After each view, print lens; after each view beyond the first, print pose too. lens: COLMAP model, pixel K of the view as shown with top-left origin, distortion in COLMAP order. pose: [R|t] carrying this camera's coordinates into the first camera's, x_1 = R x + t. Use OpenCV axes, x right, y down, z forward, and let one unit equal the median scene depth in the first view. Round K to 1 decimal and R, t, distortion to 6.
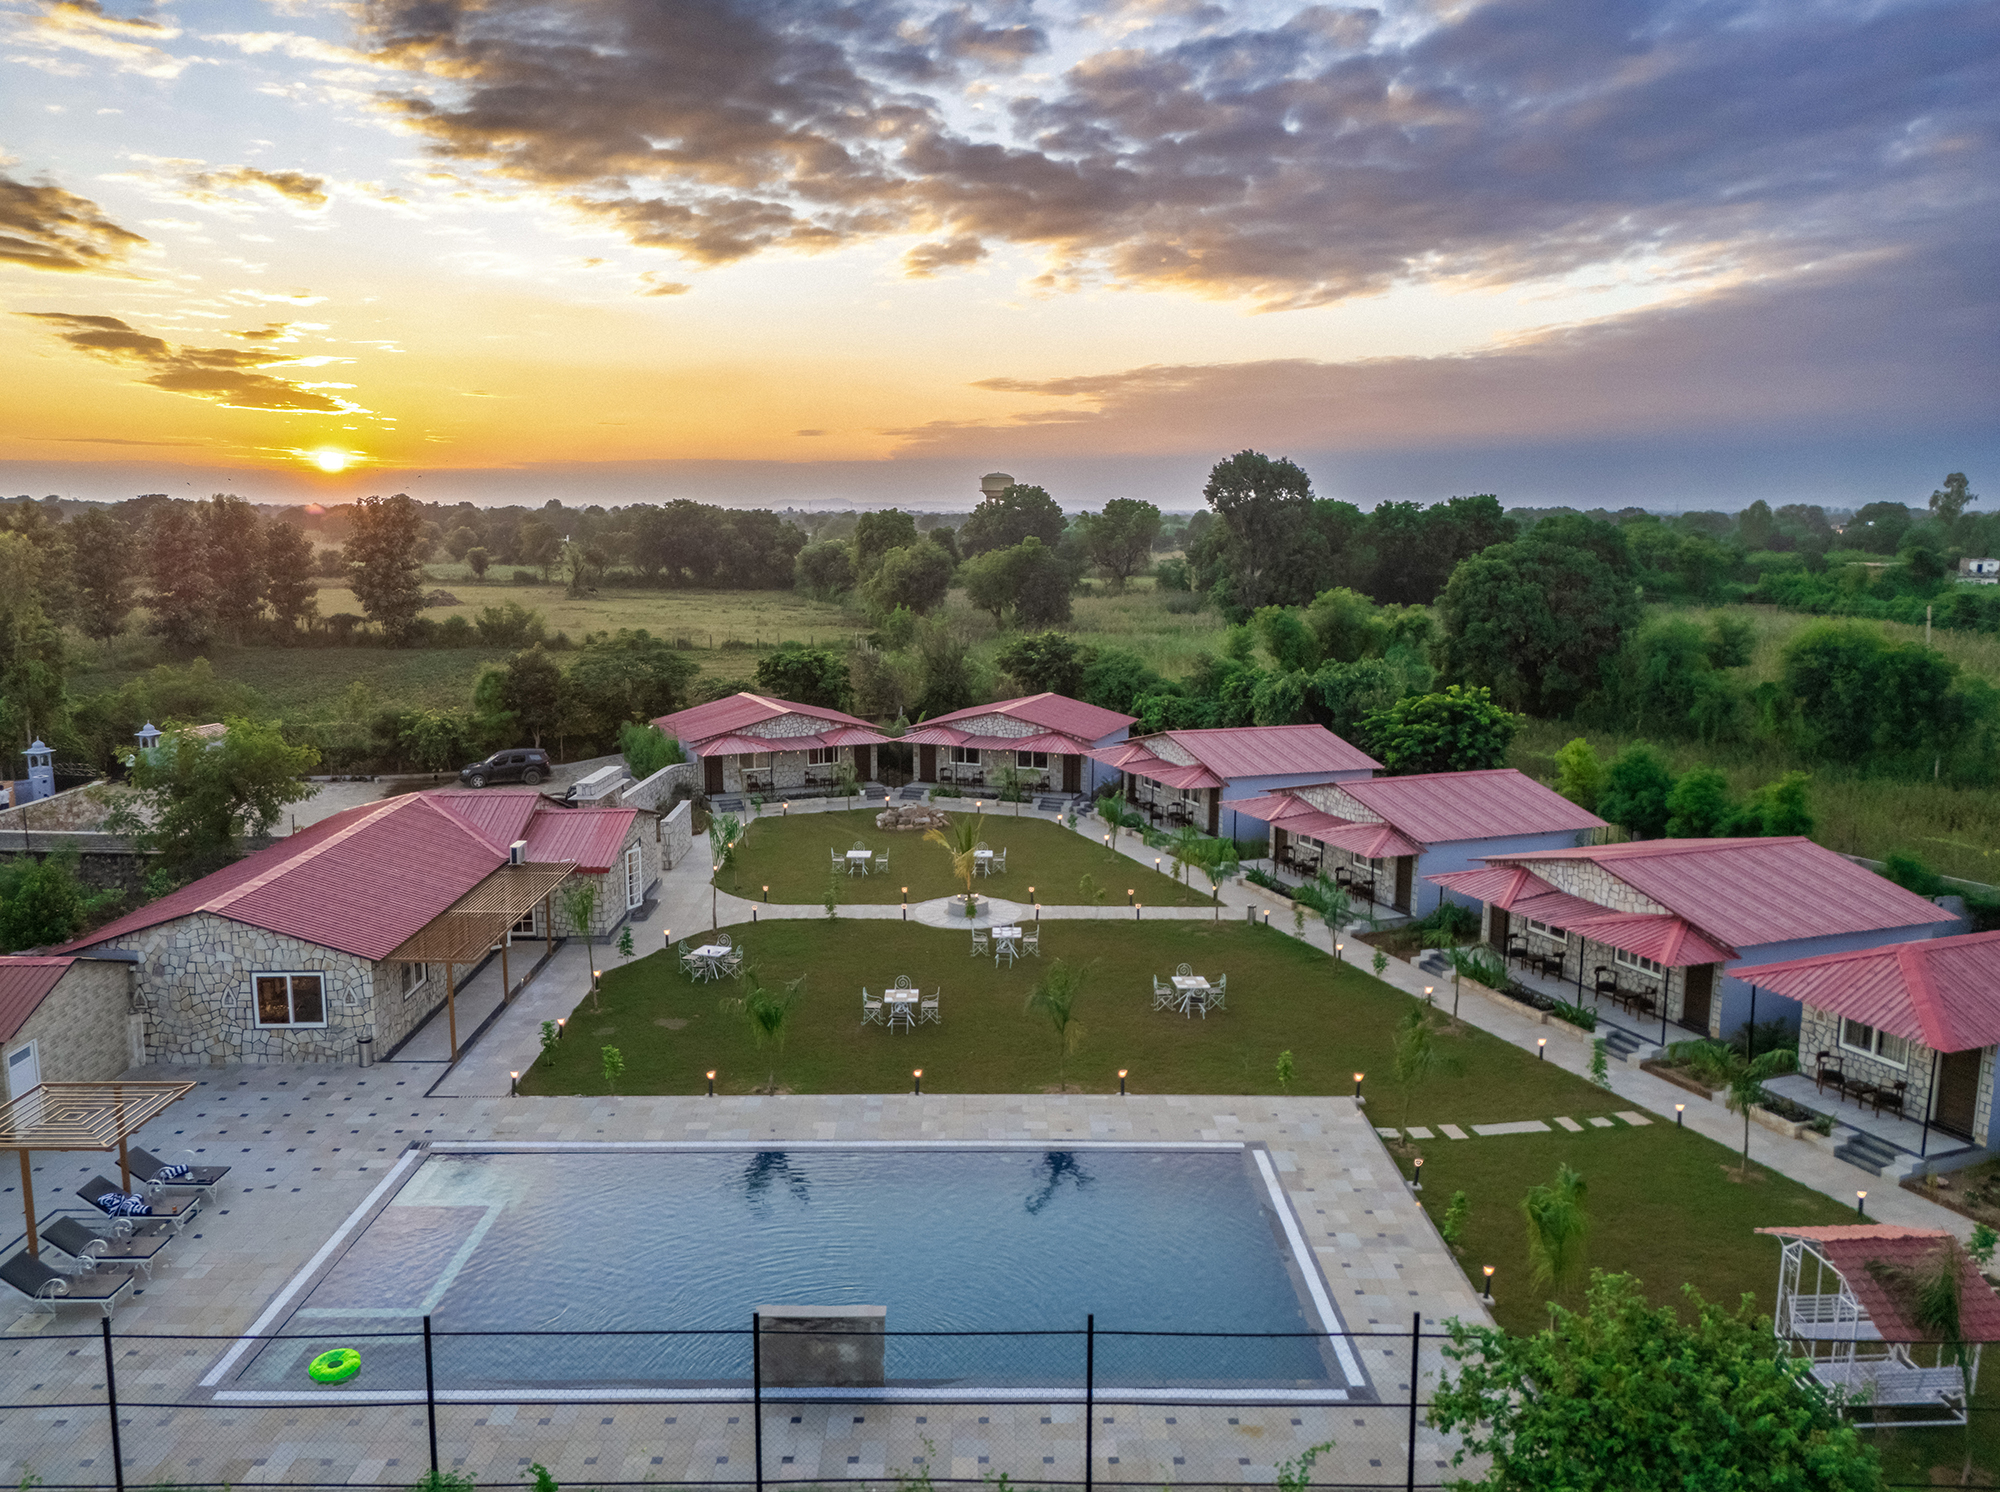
lens RADIAL K [[1476.7, 0, 1014.6], [0, 1476.7, 754.0], [0, 0, 1]] dist [0.041026, -0.005095]
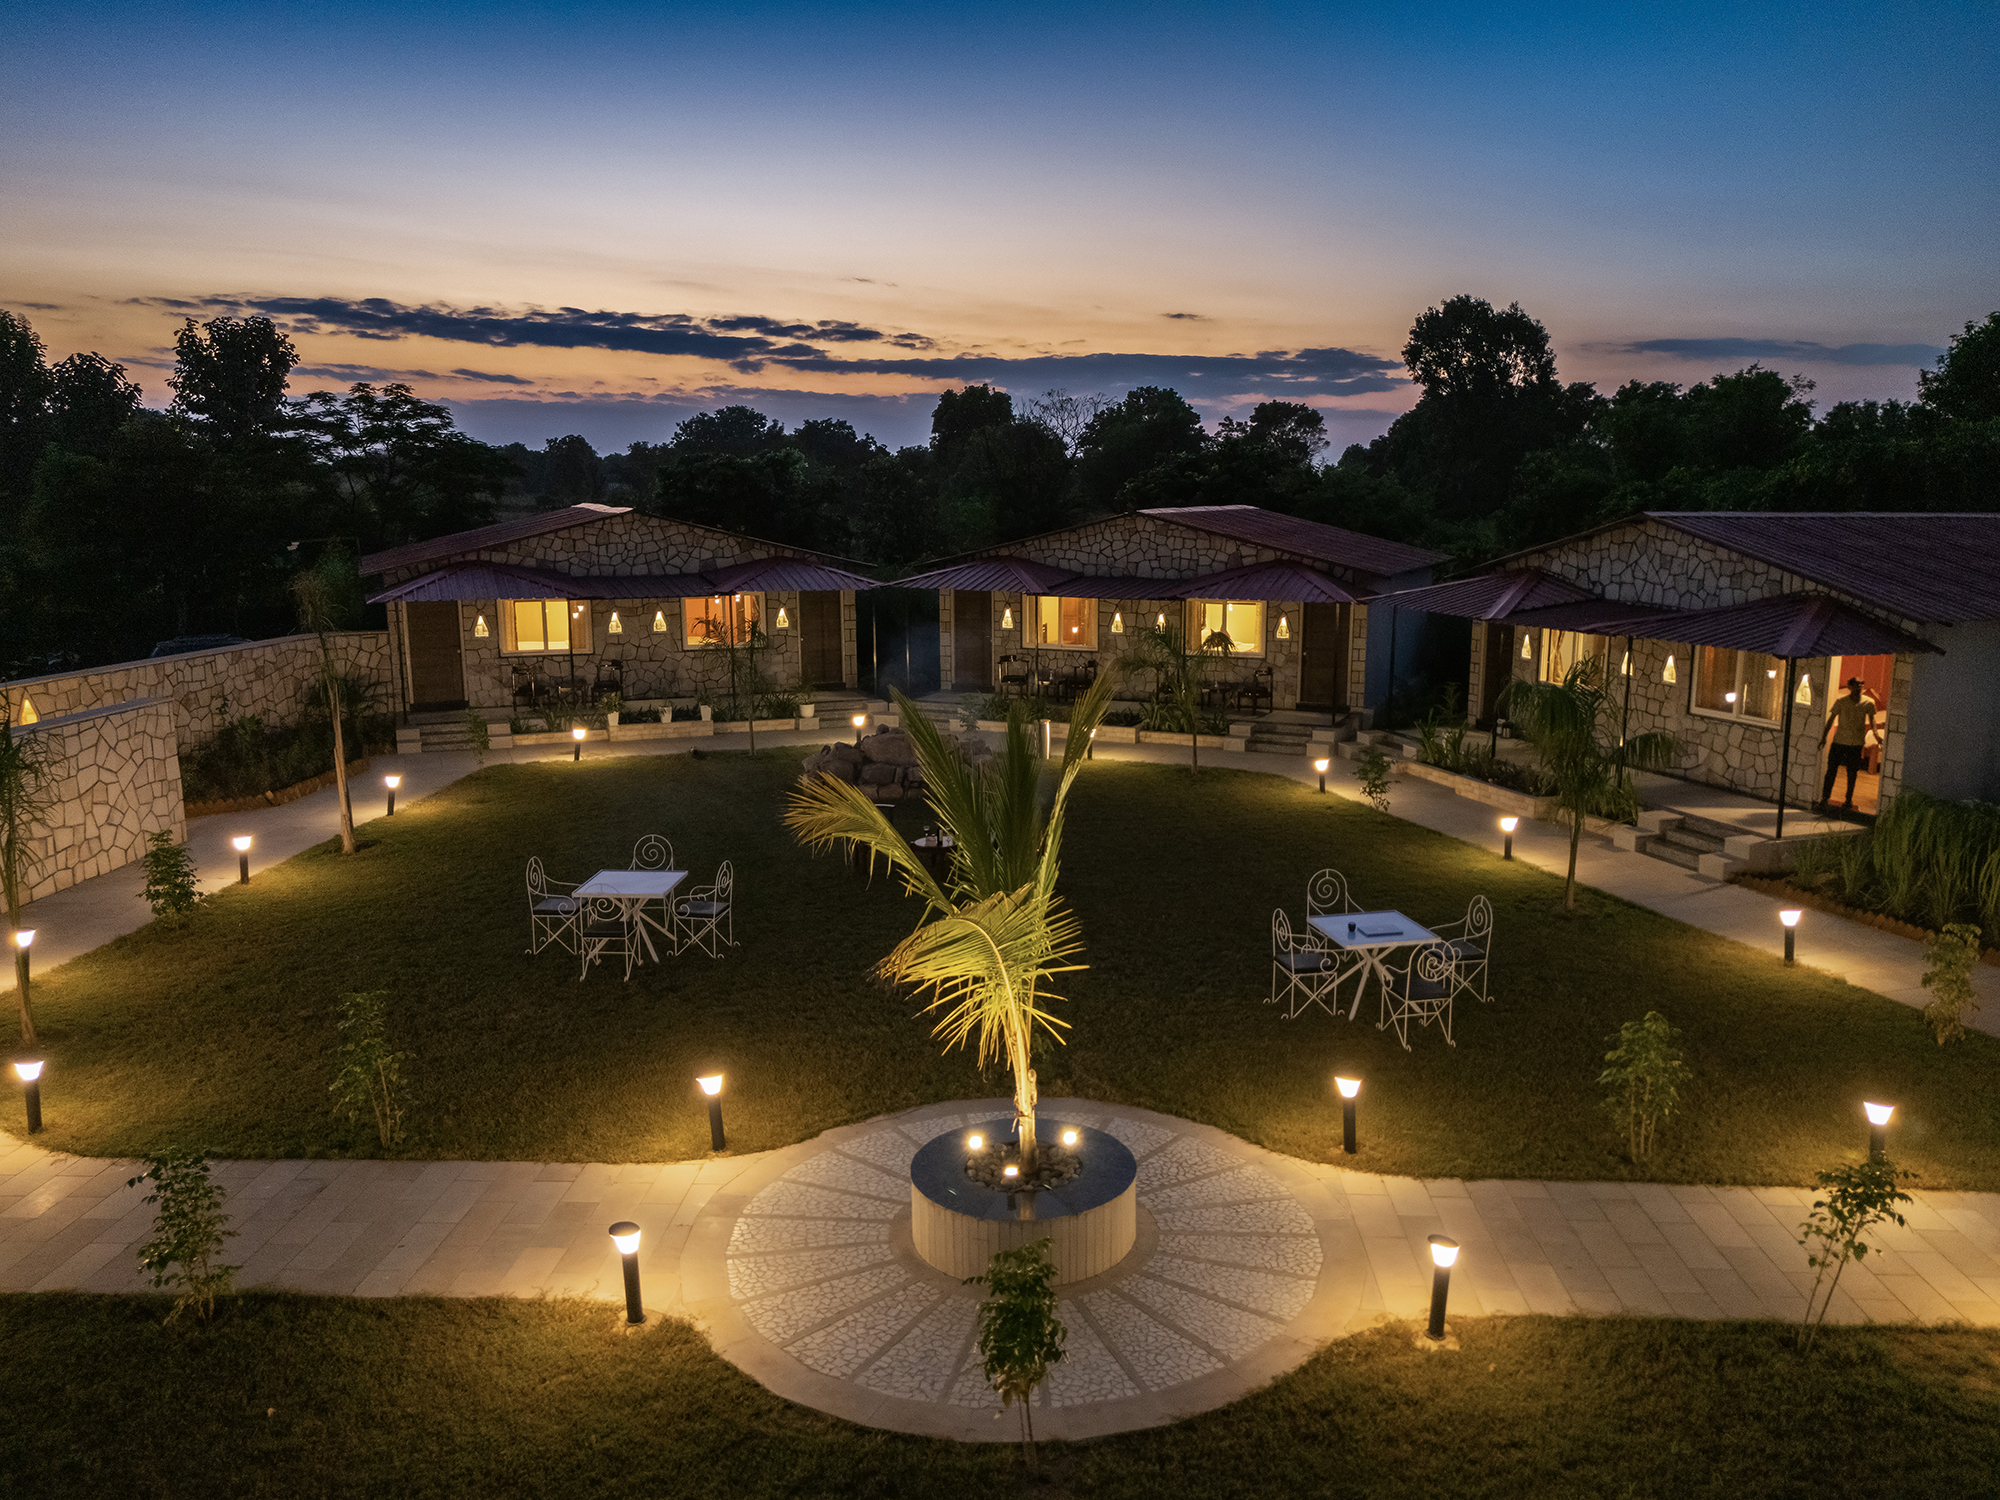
lens RADIAL K [[1476.7, 0, 1014.6], [0, 1476.7, 758.0], [0, 0, 1]] dist [0.041026, -0.005095]
pose [[0.996785, 0.006440, -0.079862, -0.025400], [-0.004925, 0.999805, 0.019143, 0.061788], [0.079970, -0.018688, 0.996622, 1.176607]]
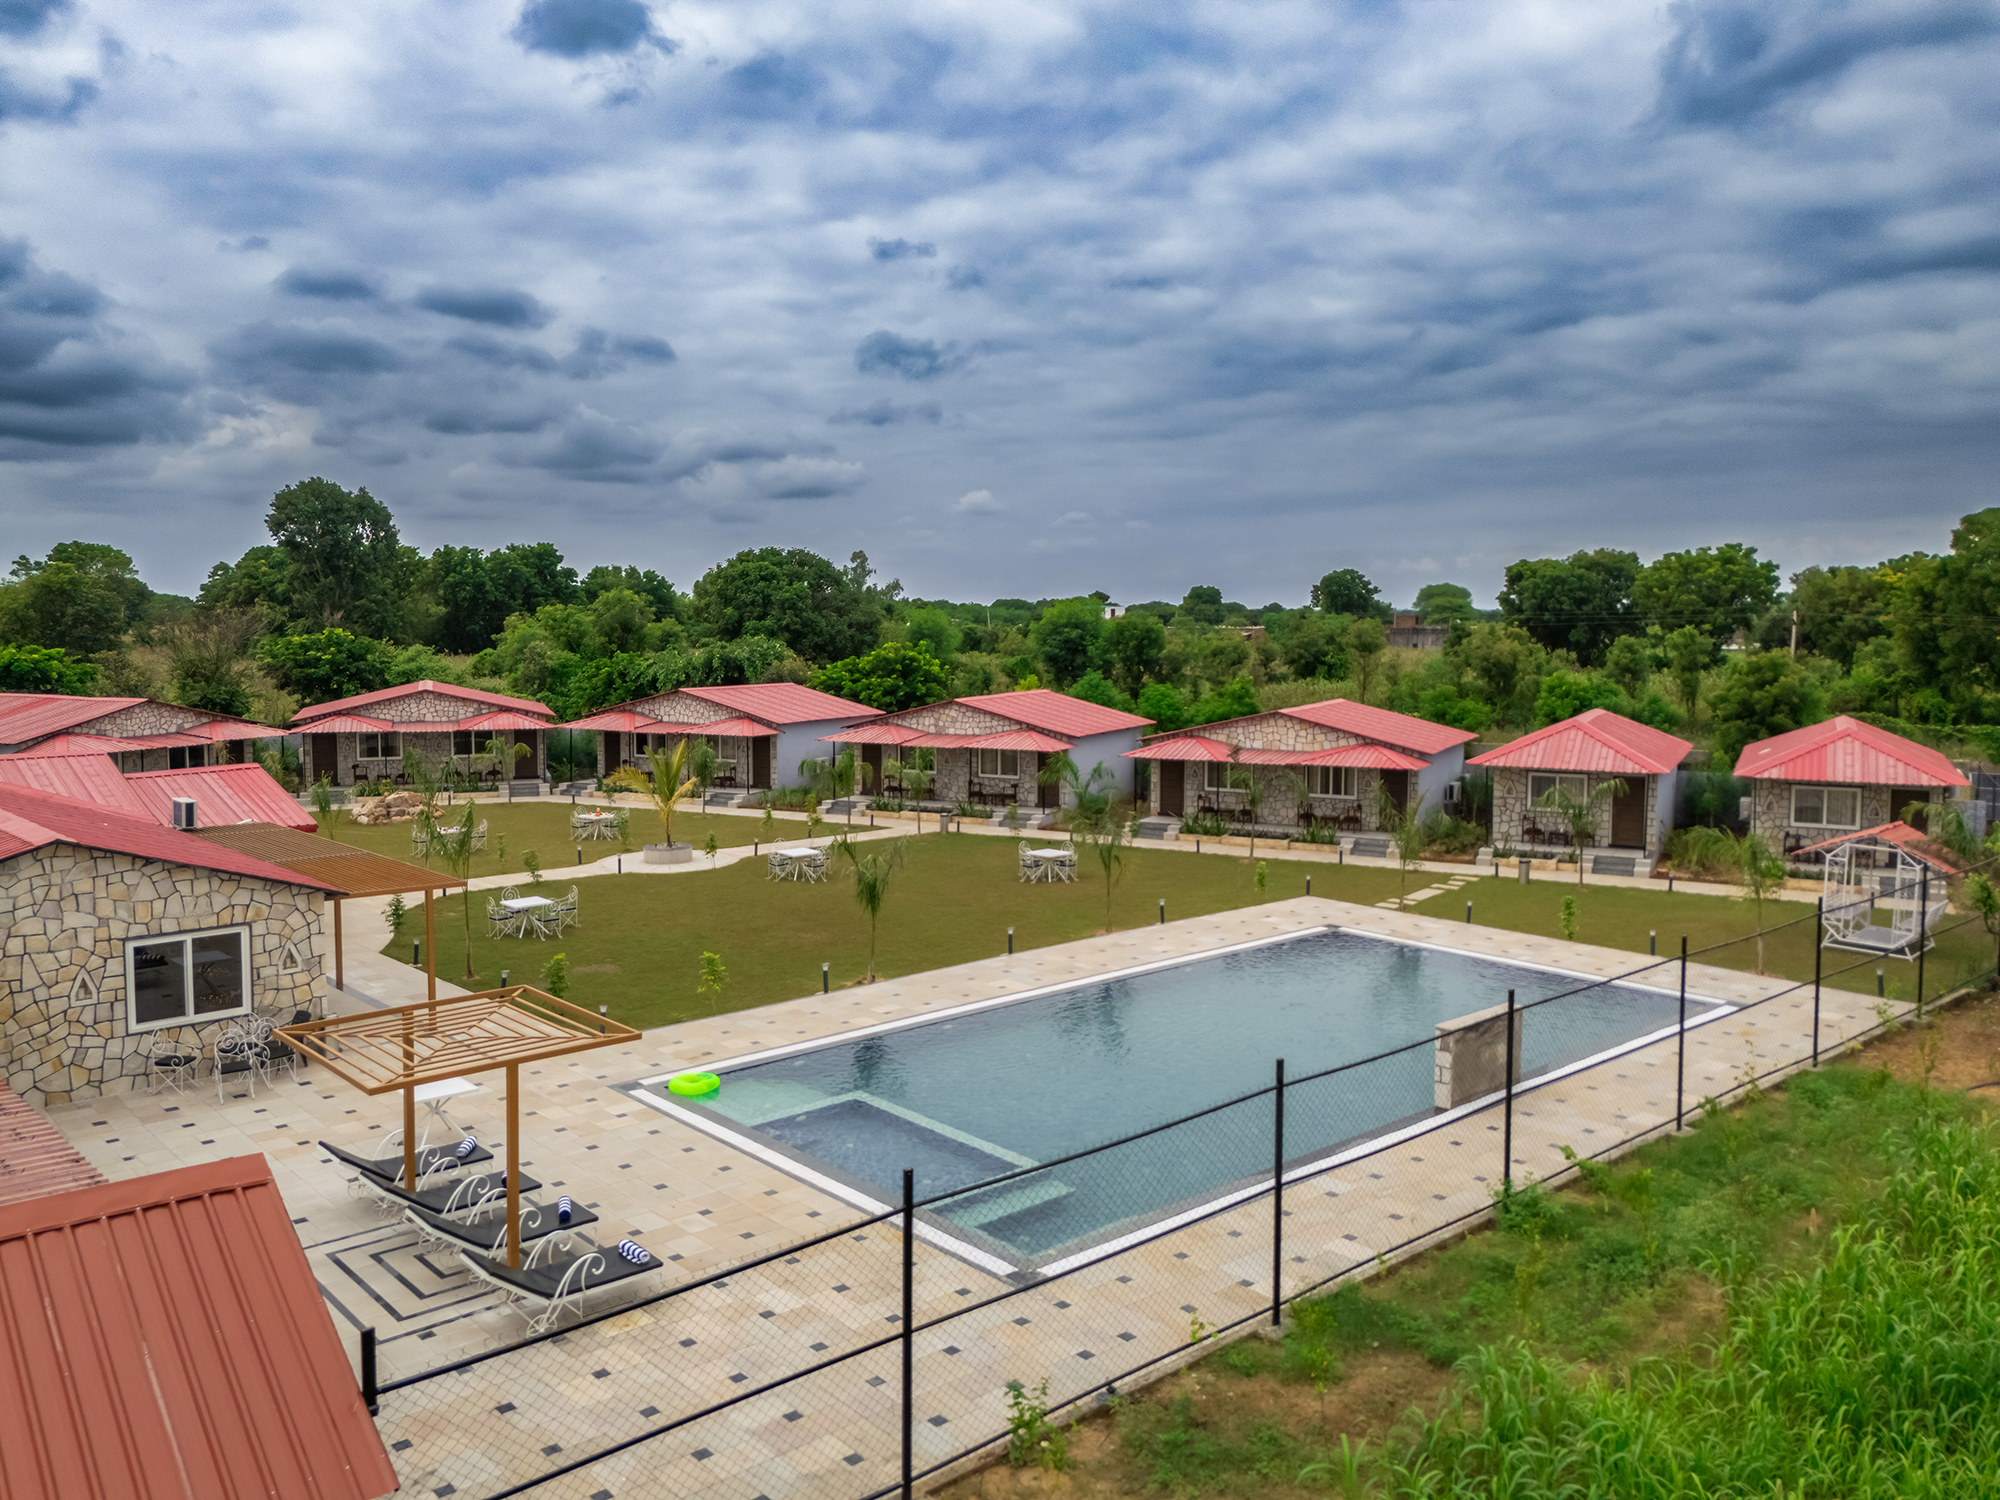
lens RADIAL K [[1491.3, 0, 1000.0], [0, 1491.3, 750.0], [0, 0, 1]] dist [0.077987, -0.004240]
pose [[0.762313, -0.067931, 0.643633, -0.634738], [0.109331, 0.993701, -0.024612, 0.122335], [-0.637907, 0.089131, 0.764938, 0.275135]]
